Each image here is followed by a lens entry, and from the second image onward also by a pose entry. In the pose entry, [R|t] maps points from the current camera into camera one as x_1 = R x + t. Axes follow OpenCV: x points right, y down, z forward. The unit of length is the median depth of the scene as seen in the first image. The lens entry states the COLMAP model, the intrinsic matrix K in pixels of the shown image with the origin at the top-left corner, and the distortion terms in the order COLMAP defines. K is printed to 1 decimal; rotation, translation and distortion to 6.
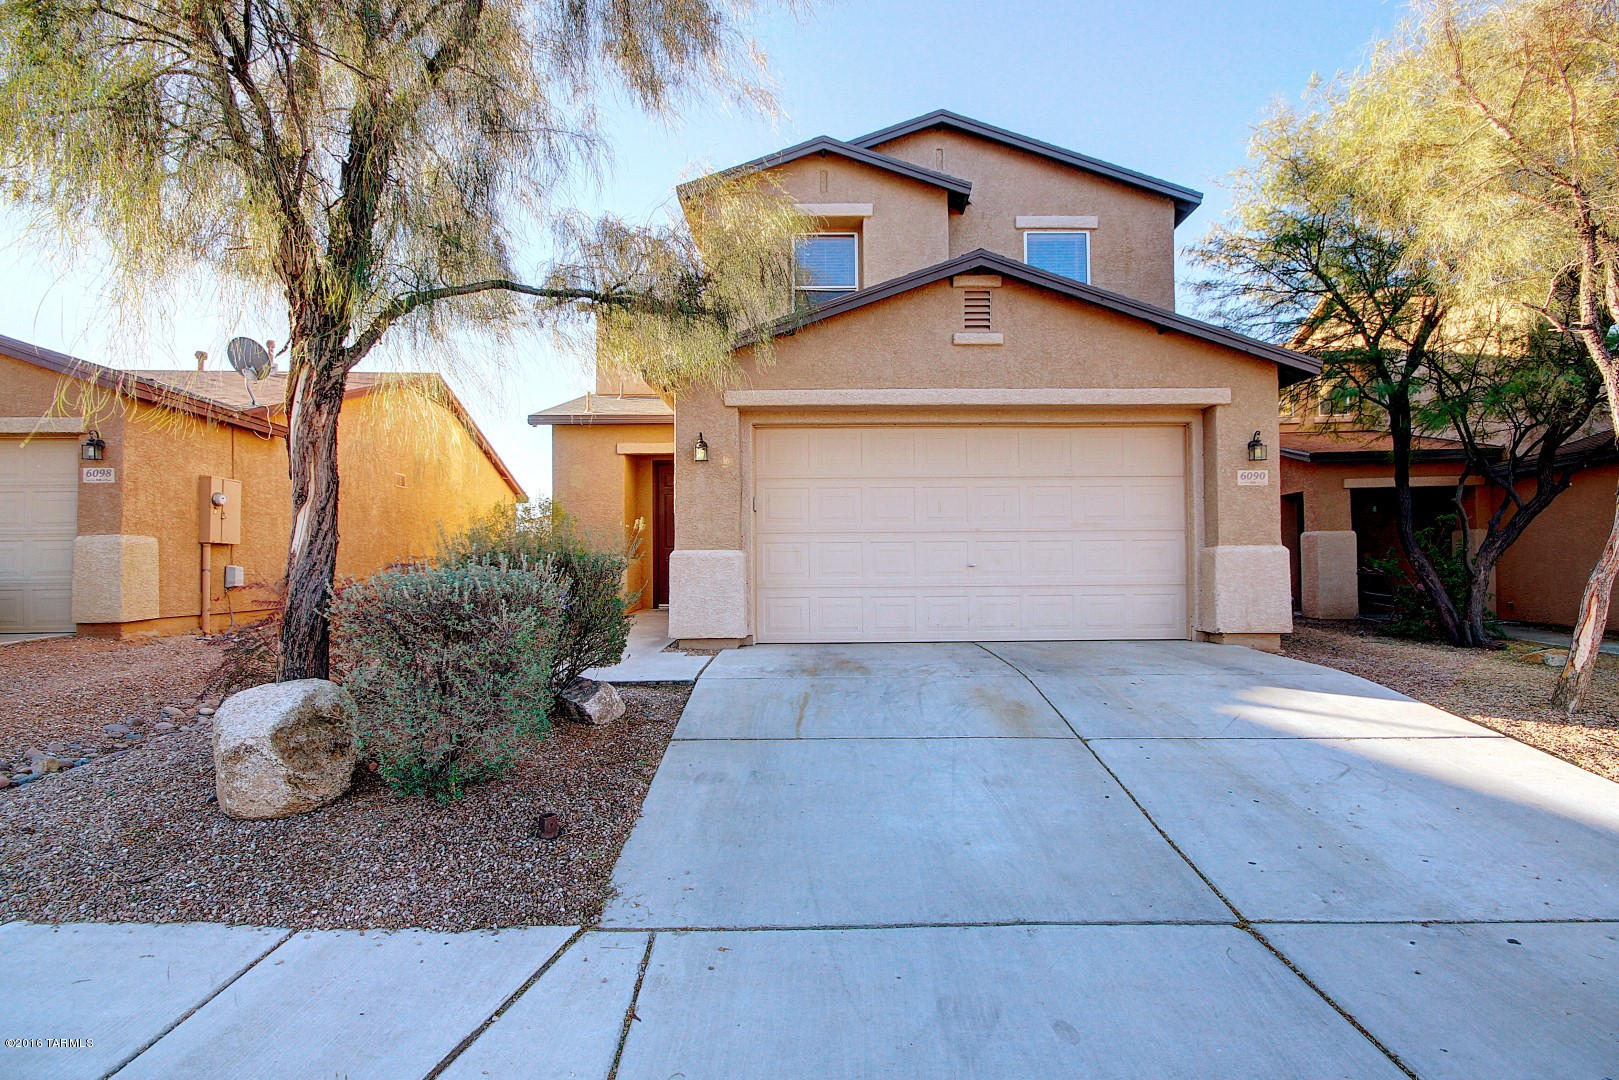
lens RADIAL K [[764.5, 0, 809.0], [0, 764.5, 541.2], [0, 0, 1]] dist [-0.008550, -0.002075]
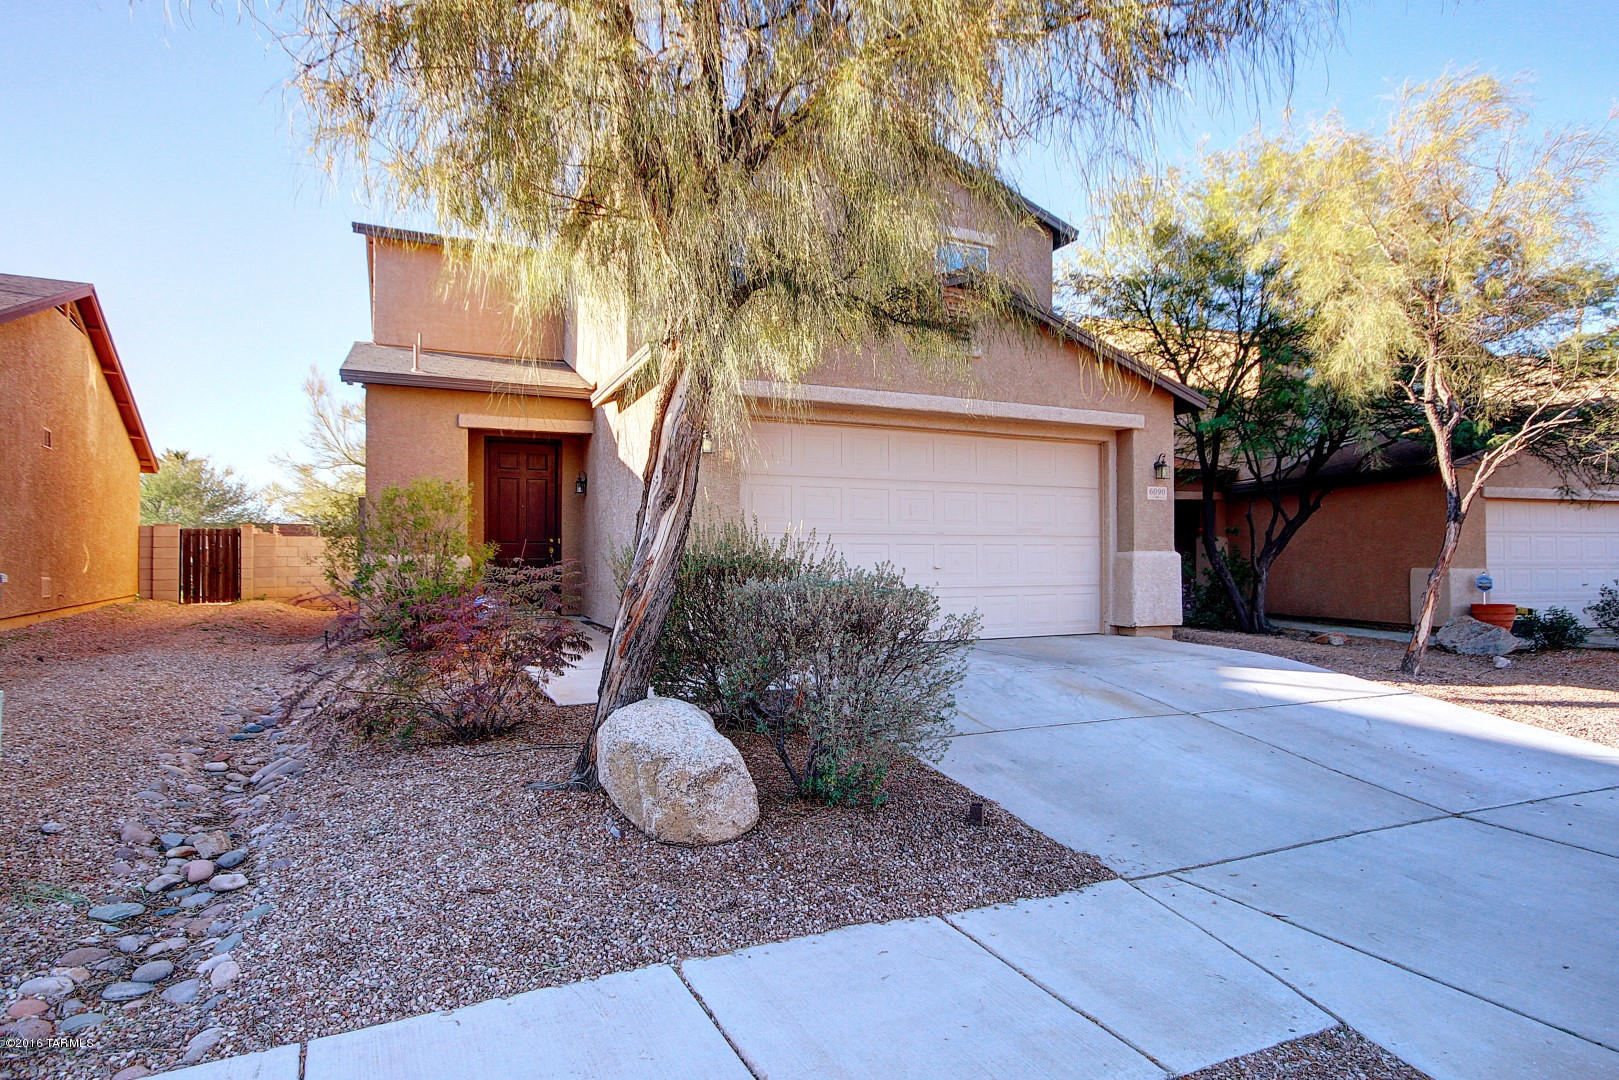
lens RADIAL K [[883.3, 0, 804.9], [0, 883.3, 549.9], [0, 0, 1]] dist [0.001030, -0.000335]
pose [[0.914985, 0.009126, 0.403385, -0.454088], [-0.017144, 0.999721, 0.016268, -0.008966], [-0.403124, -0.021800, 0.914886, -0.021091]]
